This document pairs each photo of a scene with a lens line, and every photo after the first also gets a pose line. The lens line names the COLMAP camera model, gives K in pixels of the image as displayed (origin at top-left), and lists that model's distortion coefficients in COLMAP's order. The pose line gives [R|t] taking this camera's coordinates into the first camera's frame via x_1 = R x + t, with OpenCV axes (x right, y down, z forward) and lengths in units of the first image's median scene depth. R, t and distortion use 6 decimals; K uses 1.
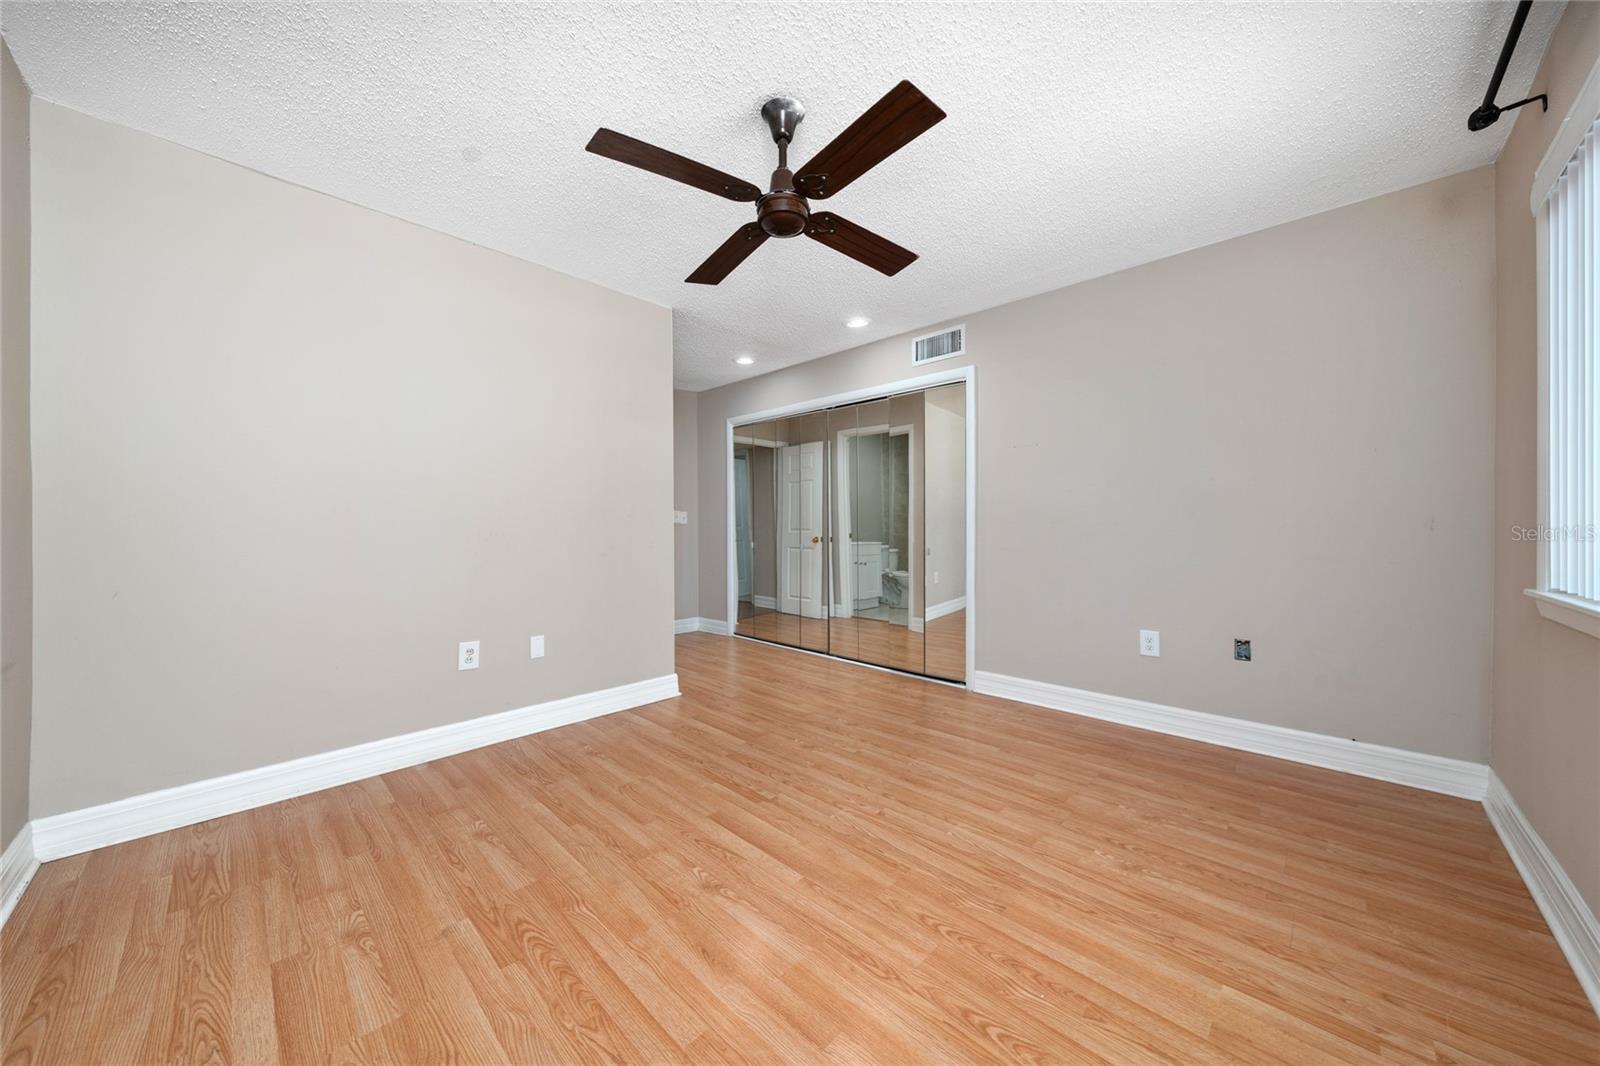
lens RADIAL K [[549.9, 0, 795.8], [0, 549.9, 523.7], [0, 0, 1]] dist [0.000436, -0.000002]
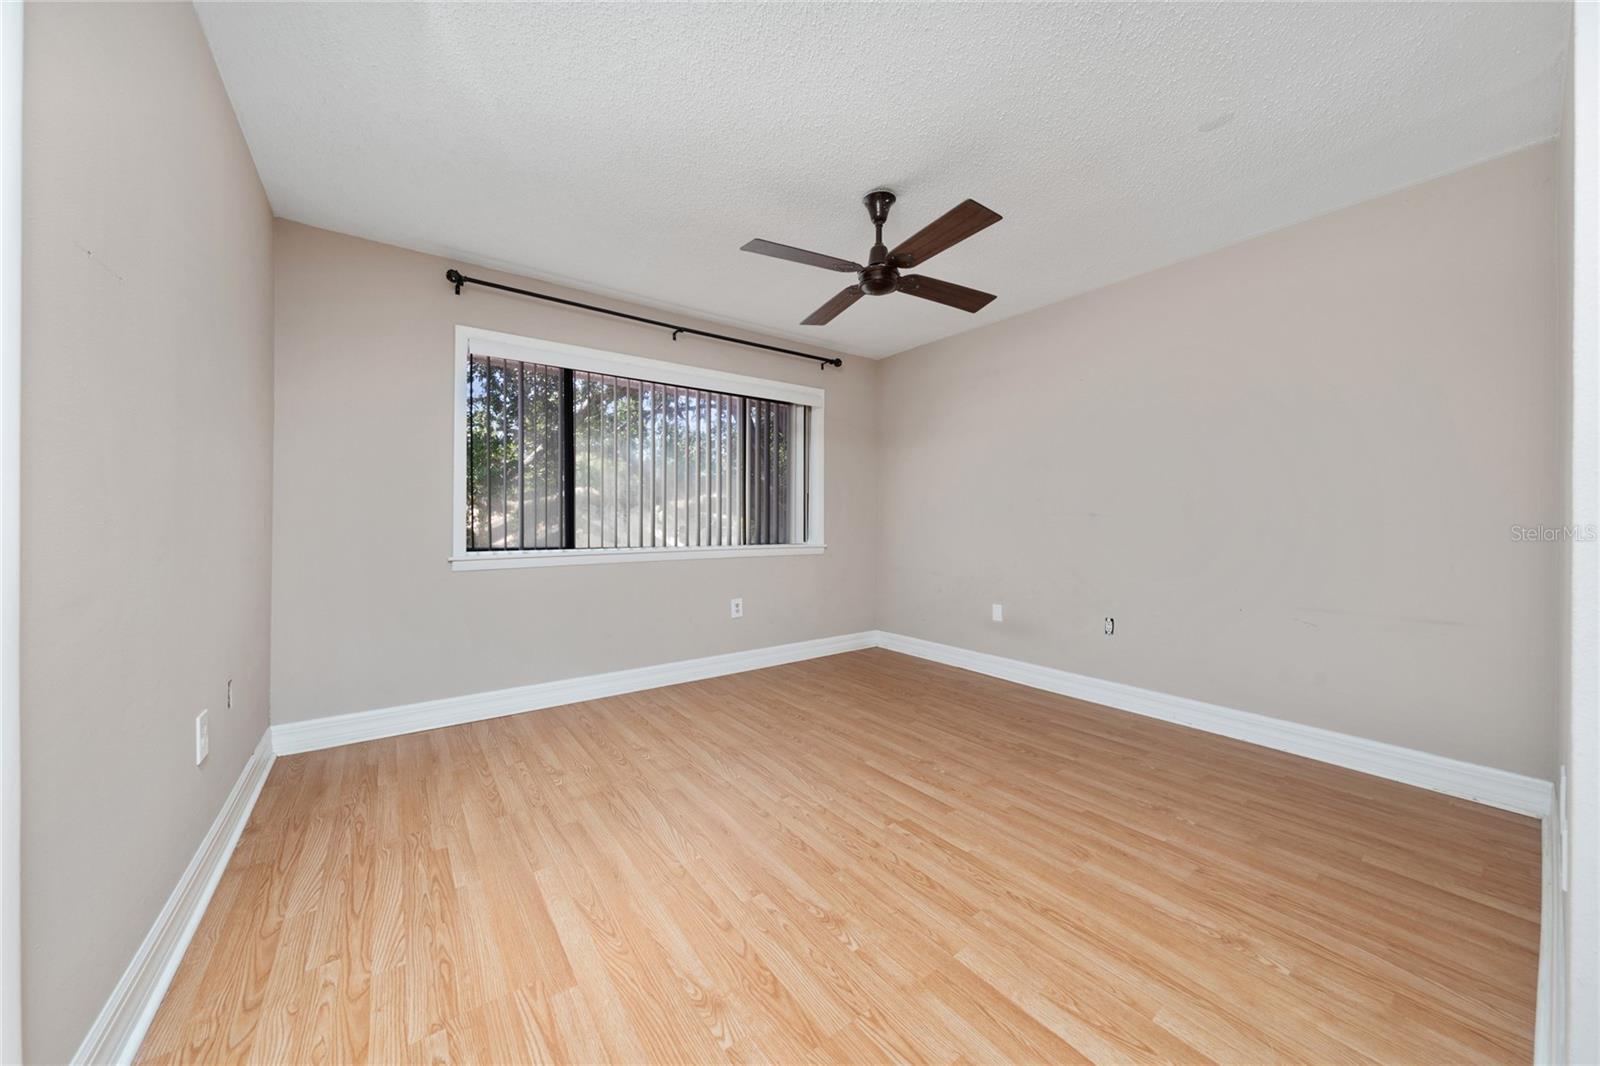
lens RADIAL K [[549.9, 0, 795.8], [0, 549.9, 523.7], [0, 0, 1]] dist [0.000436, -0.000002]
pose [[-0.985852, -0.000294, 0.167617, -0.042159], [-0.000375, 1.000000, -0.000448, 0.009062], [-0.167617, -0.000505, -0.985852, 2.031658]]
